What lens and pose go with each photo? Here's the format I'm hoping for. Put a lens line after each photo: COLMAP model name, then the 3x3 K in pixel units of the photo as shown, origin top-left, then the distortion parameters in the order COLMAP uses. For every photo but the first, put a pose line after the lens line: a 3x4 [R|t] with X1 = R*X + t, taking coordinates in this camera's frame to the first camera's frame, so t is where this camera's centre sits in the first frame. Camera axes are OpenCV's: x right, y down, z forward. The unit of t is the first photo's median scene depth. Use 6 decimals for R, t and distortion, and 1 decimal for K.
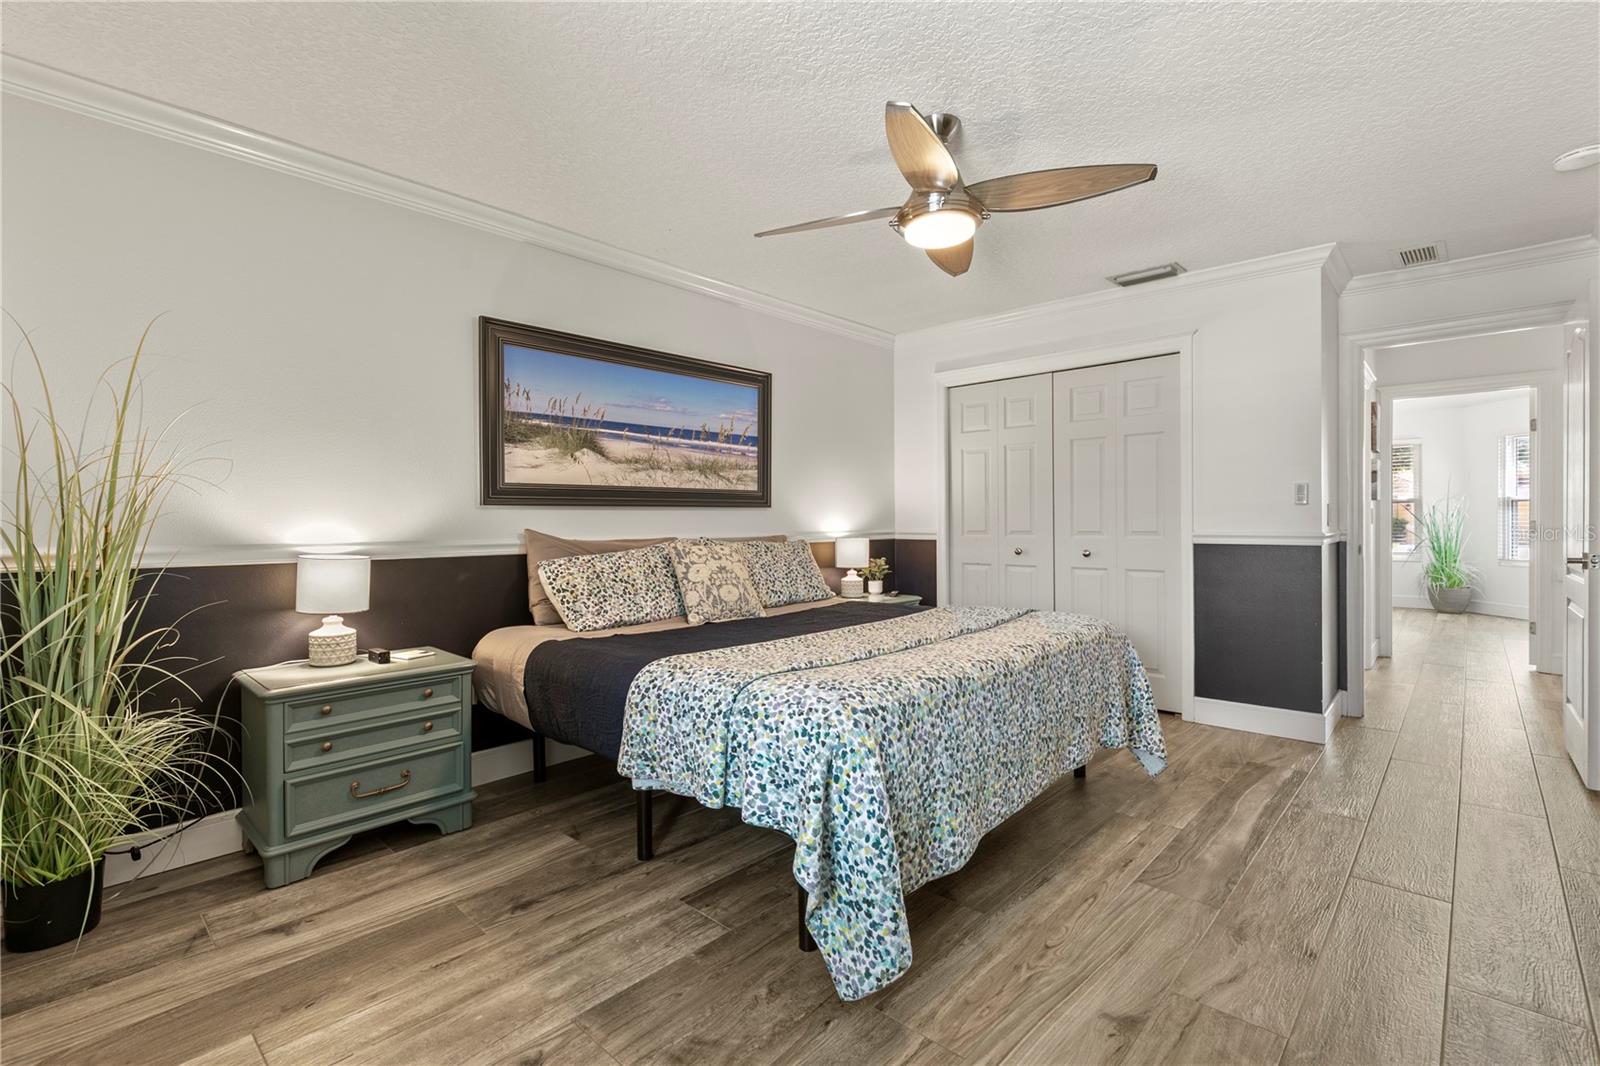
lens RADIAL K [[733.0, 0, 795.5], [0, 733.0, 530.5], [0, 0, 1]] dist [0.007402, -0.001138]
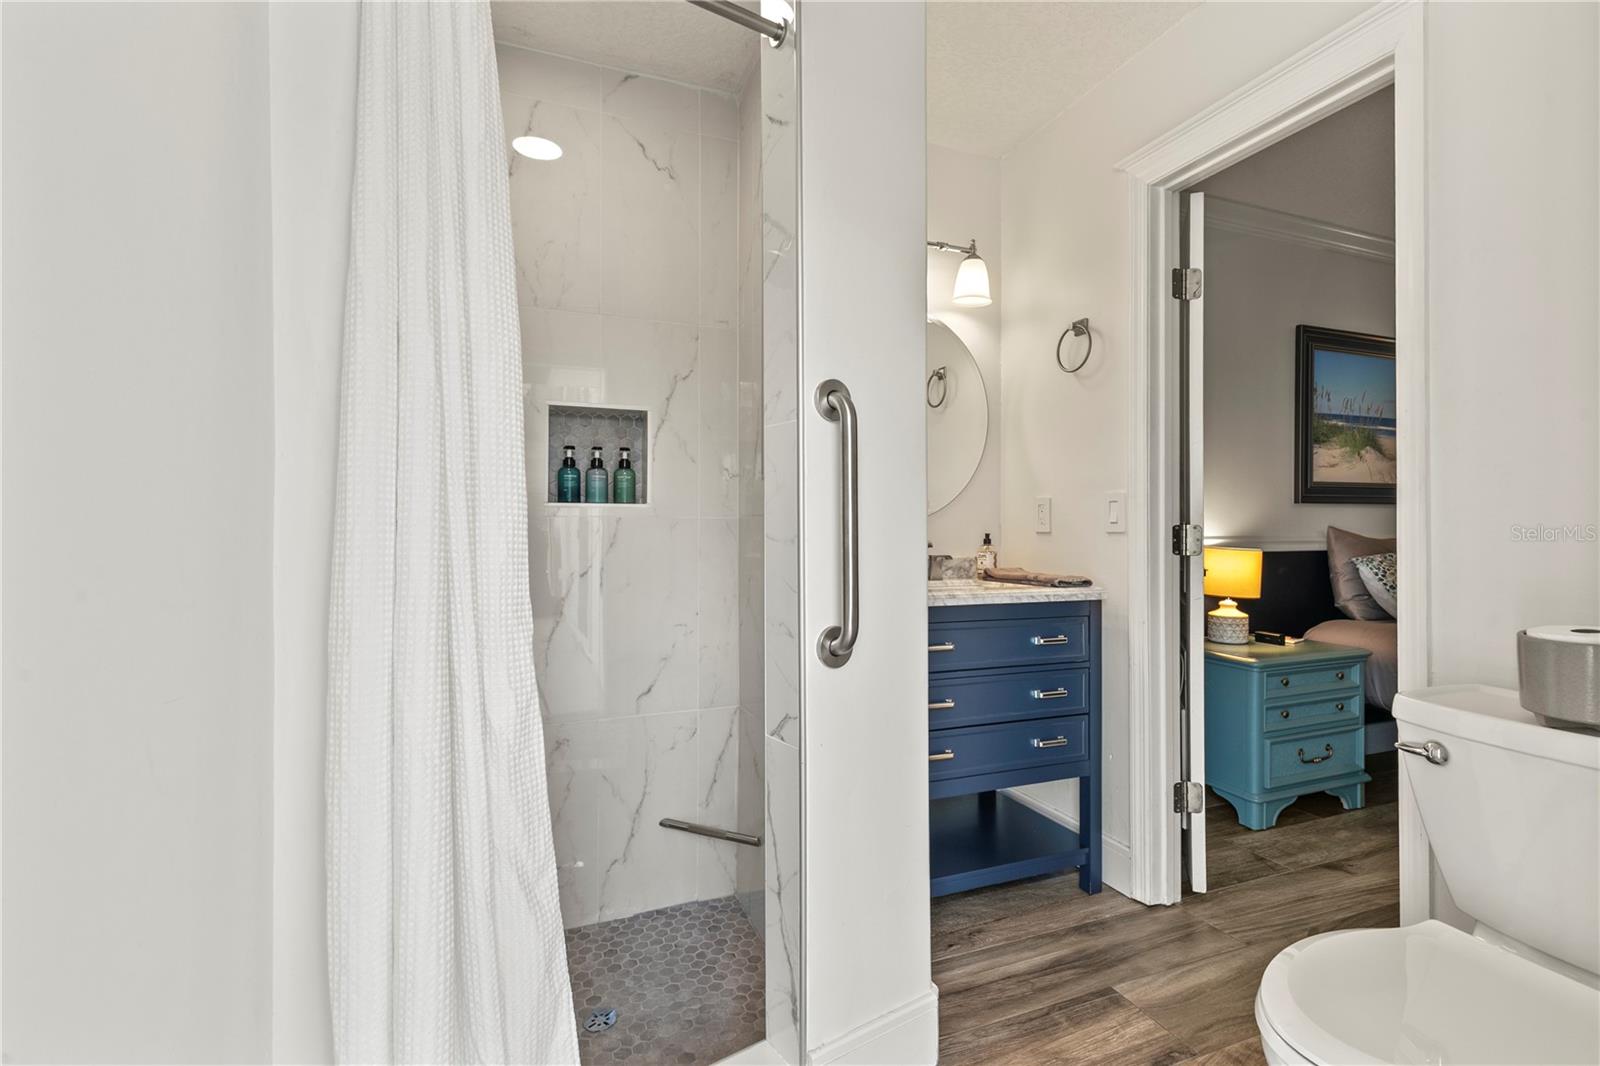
lens RADIAL K [[733.0, 0, 802.7], [0, 733.0, 527.8], [0, 0, 1]] dist [0.007402, -0.001138]
pose [[0.898997, 0.000559, -0.437955, -0.589129], [-0.006984, 0.999890, -0.013060, 0.018778], [0.437900, 0.014800, 0.898902, -0.256540]]
